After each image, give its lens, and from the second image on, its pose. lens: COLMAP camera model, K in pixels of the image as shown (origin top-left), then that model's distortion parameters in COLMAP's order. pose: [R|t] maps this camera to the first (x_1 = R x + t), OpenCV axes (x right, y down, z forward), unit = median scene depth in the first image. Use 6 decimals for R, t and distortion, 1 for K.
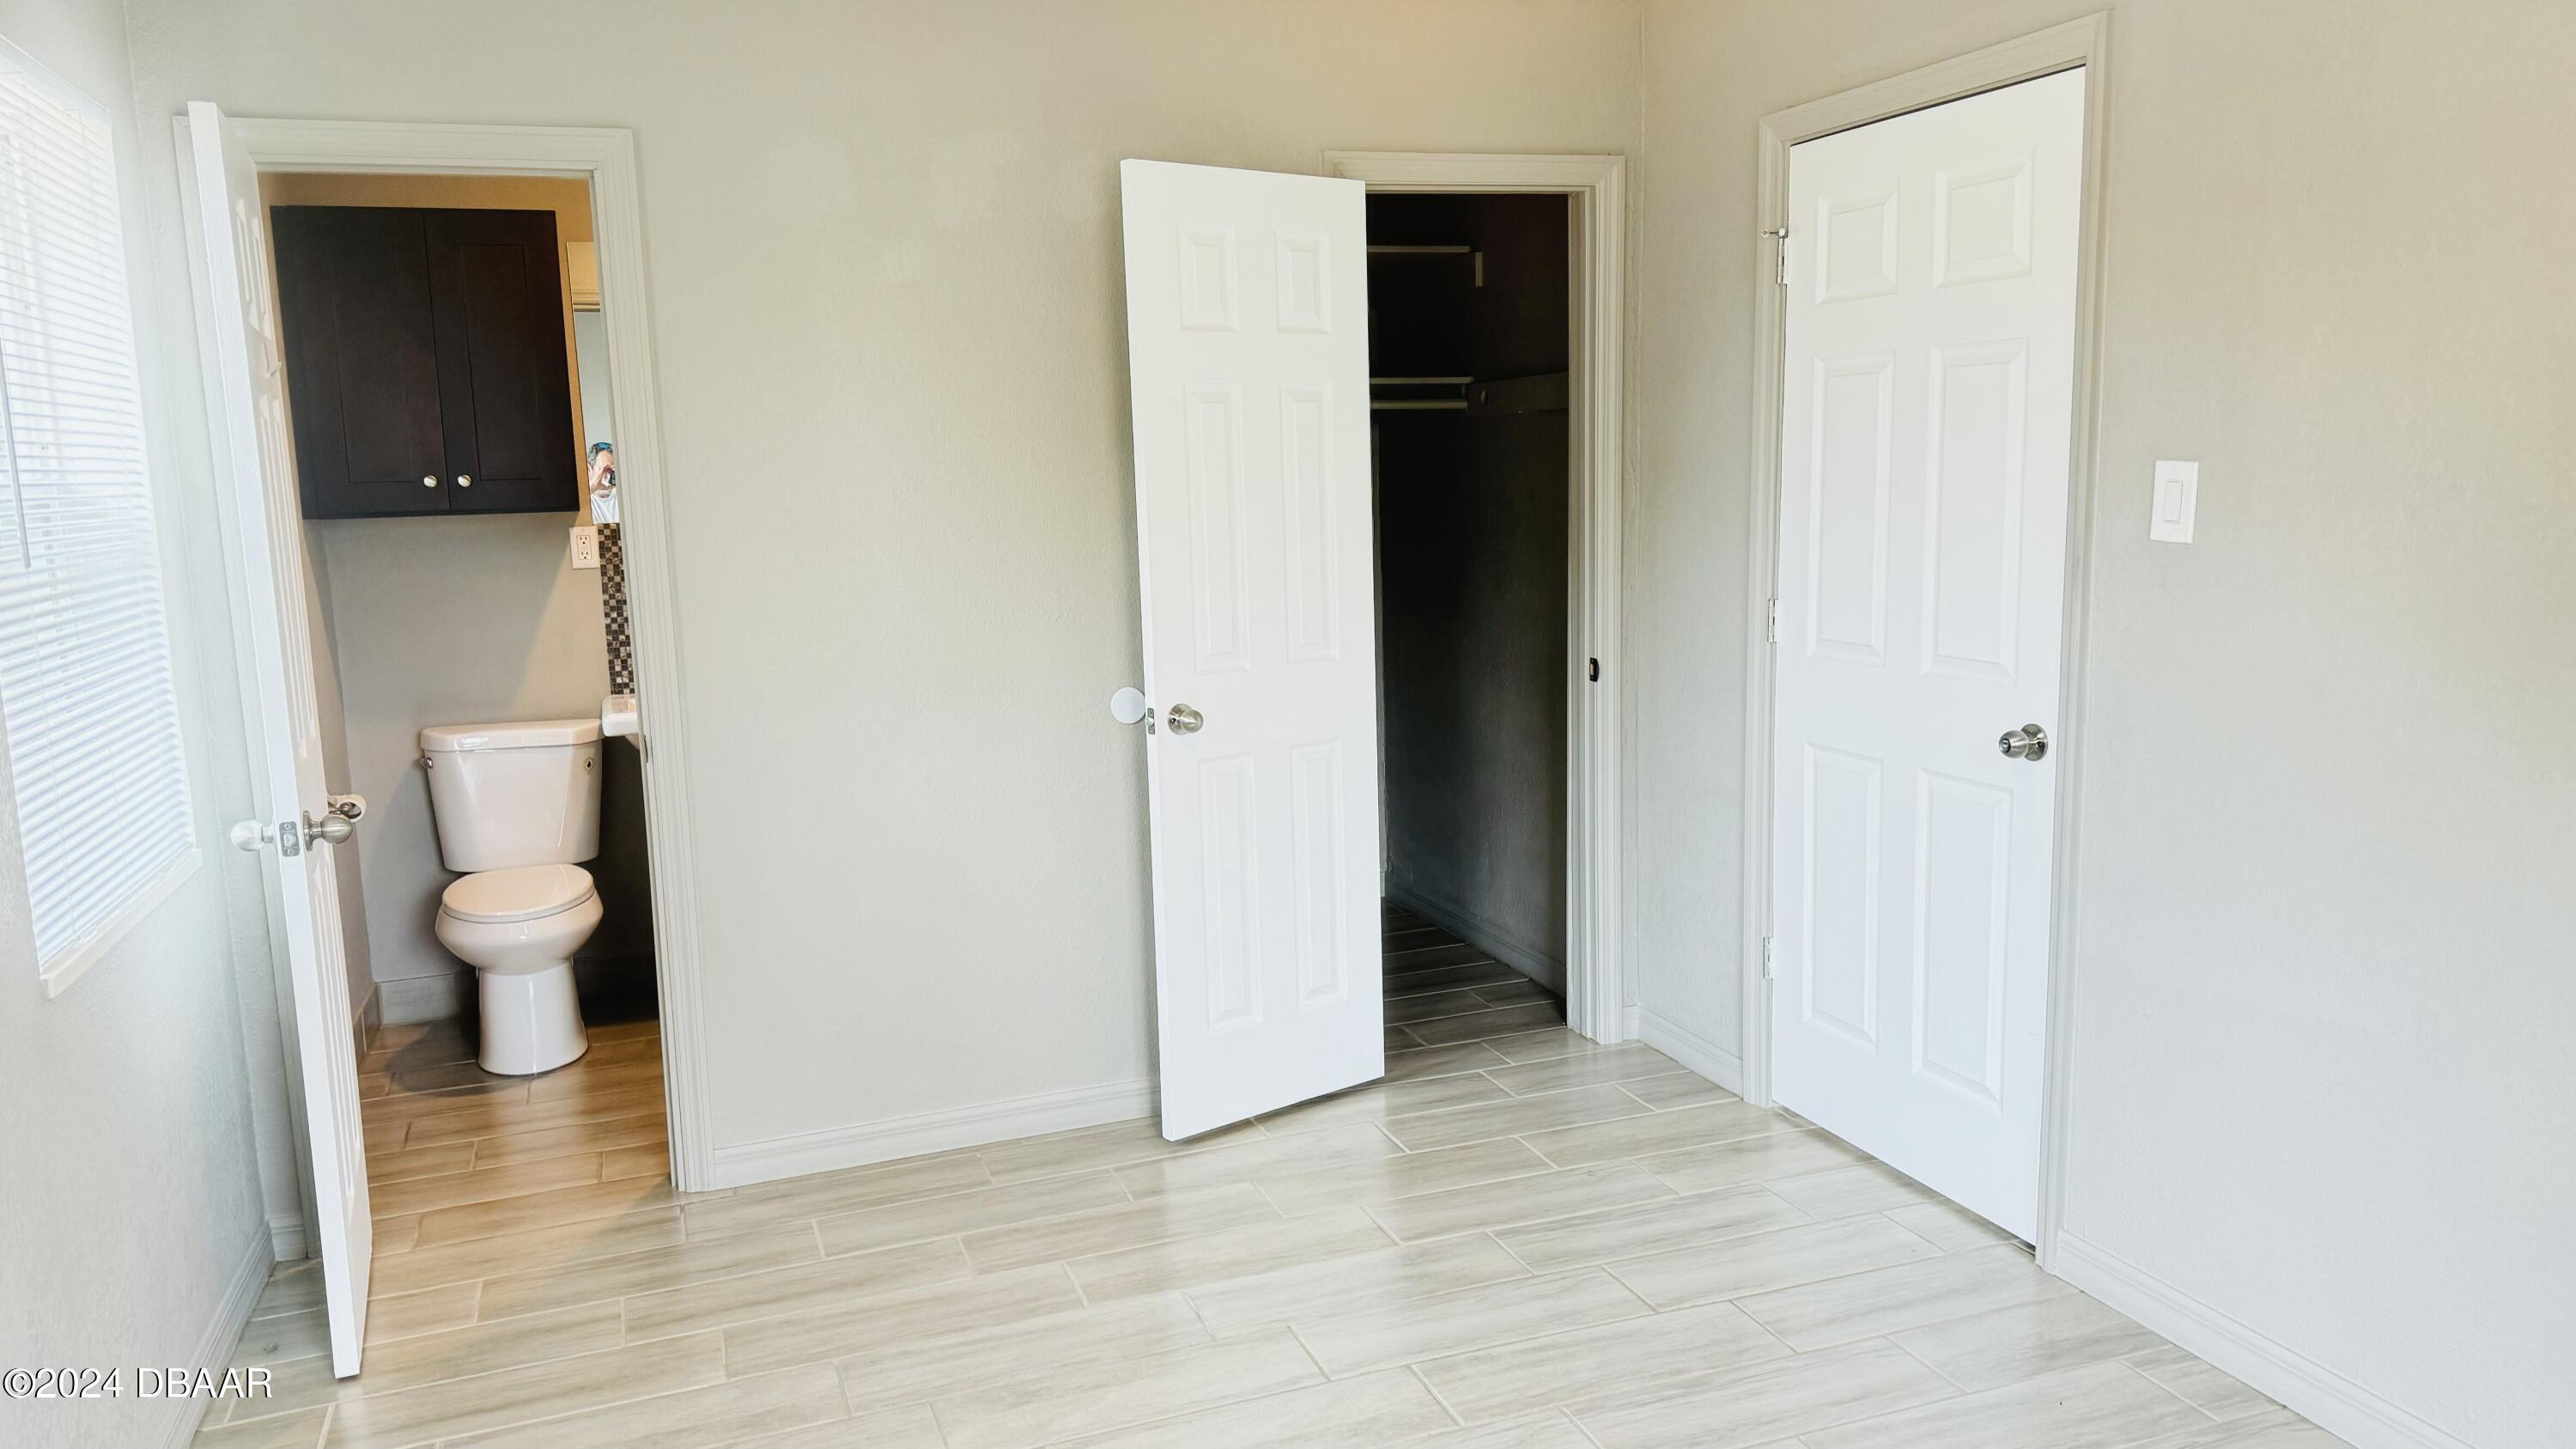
lens RADIAL K [[1776.4, 0, 1290.4], [0, 1776.4, 744.7], [0, 0, 1]] dist [0.048839, -0.049520]
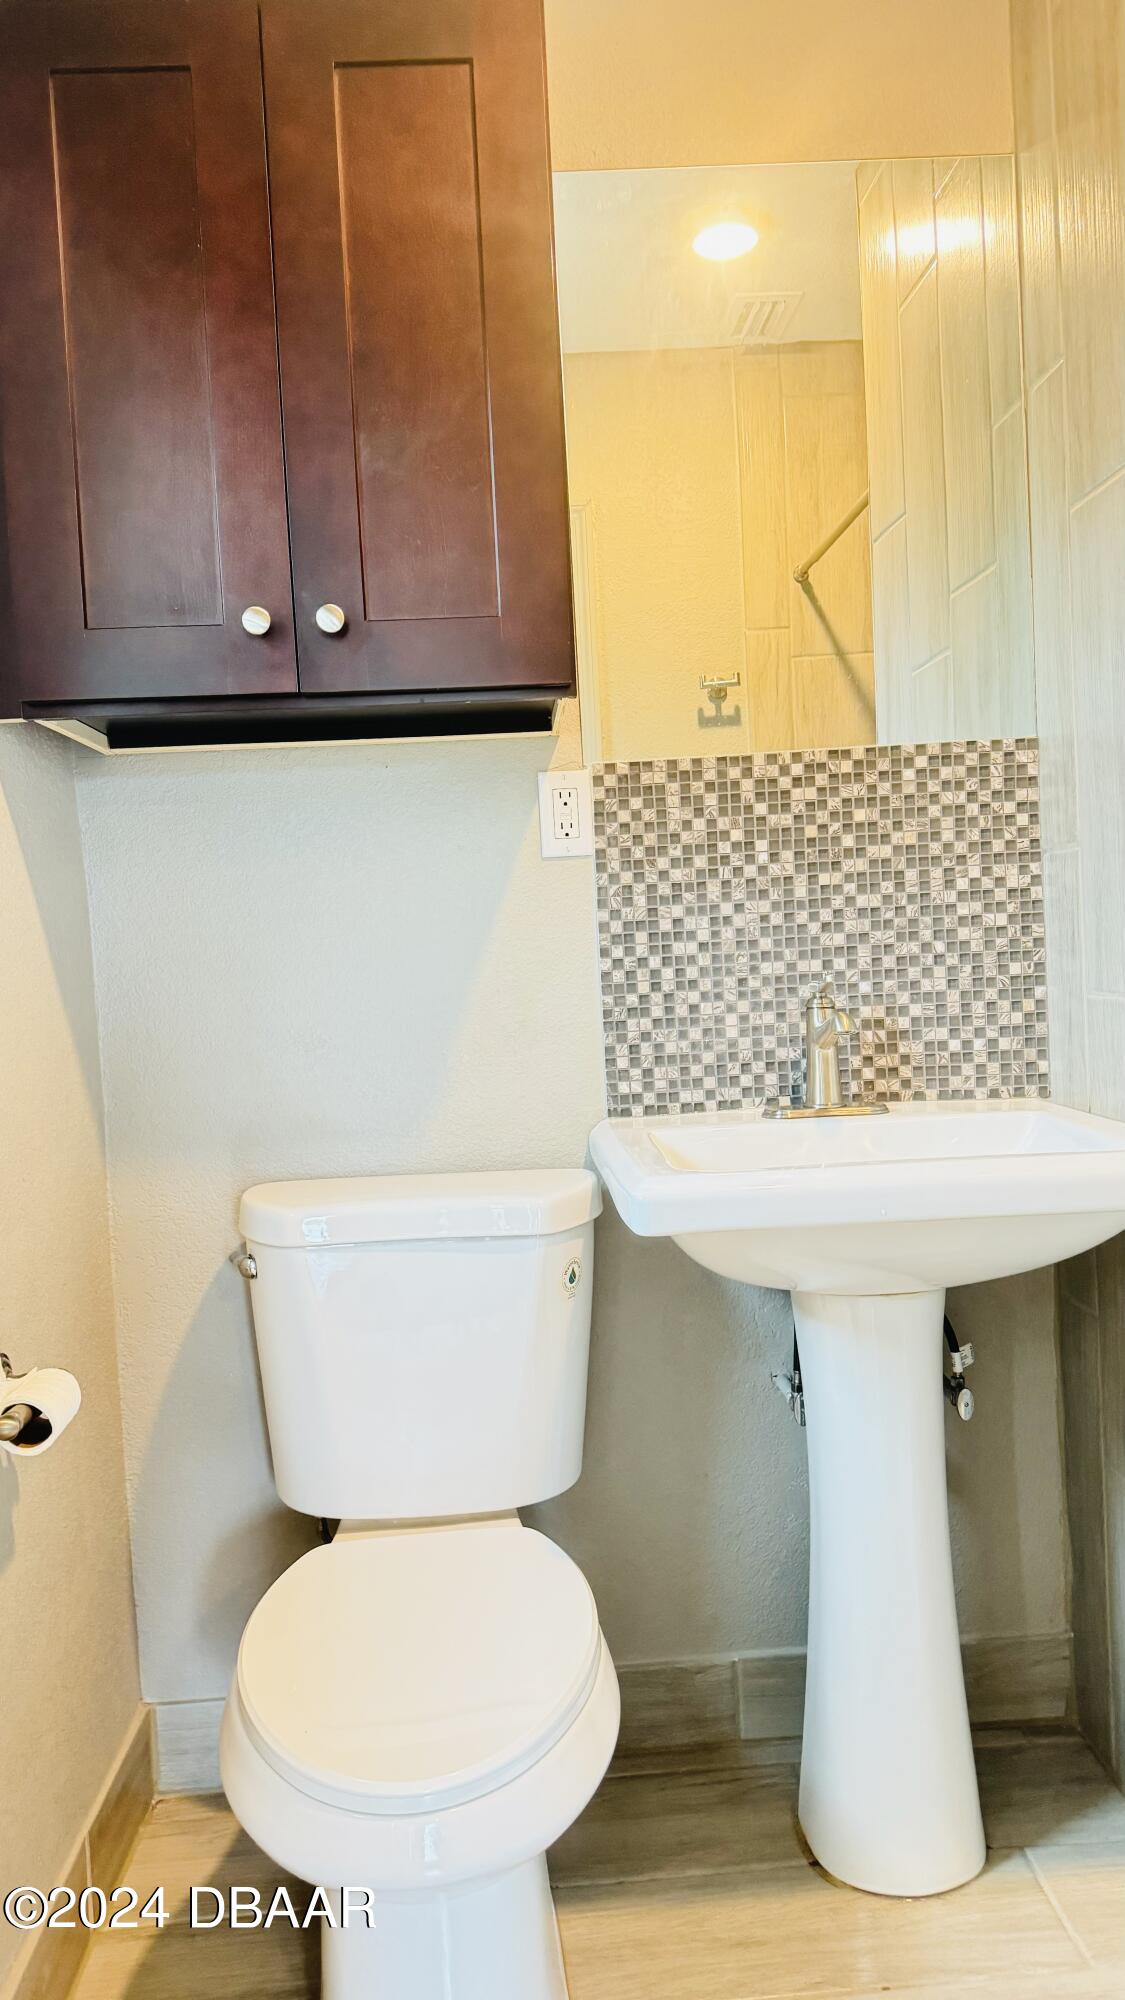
lens RADIAL K [[1379.0, 0, 559.5], [0, 1379.0, 994.4], [0, 0, 1]] dist [0.048839, -0.049520]
pose [[0.940507, -0.026885, -0.338709, -0.268241], [-0.026888, 0.987849, -0.153070, -0.003813], [0.338709, 0.153071, 0.928356, 0.652607]]
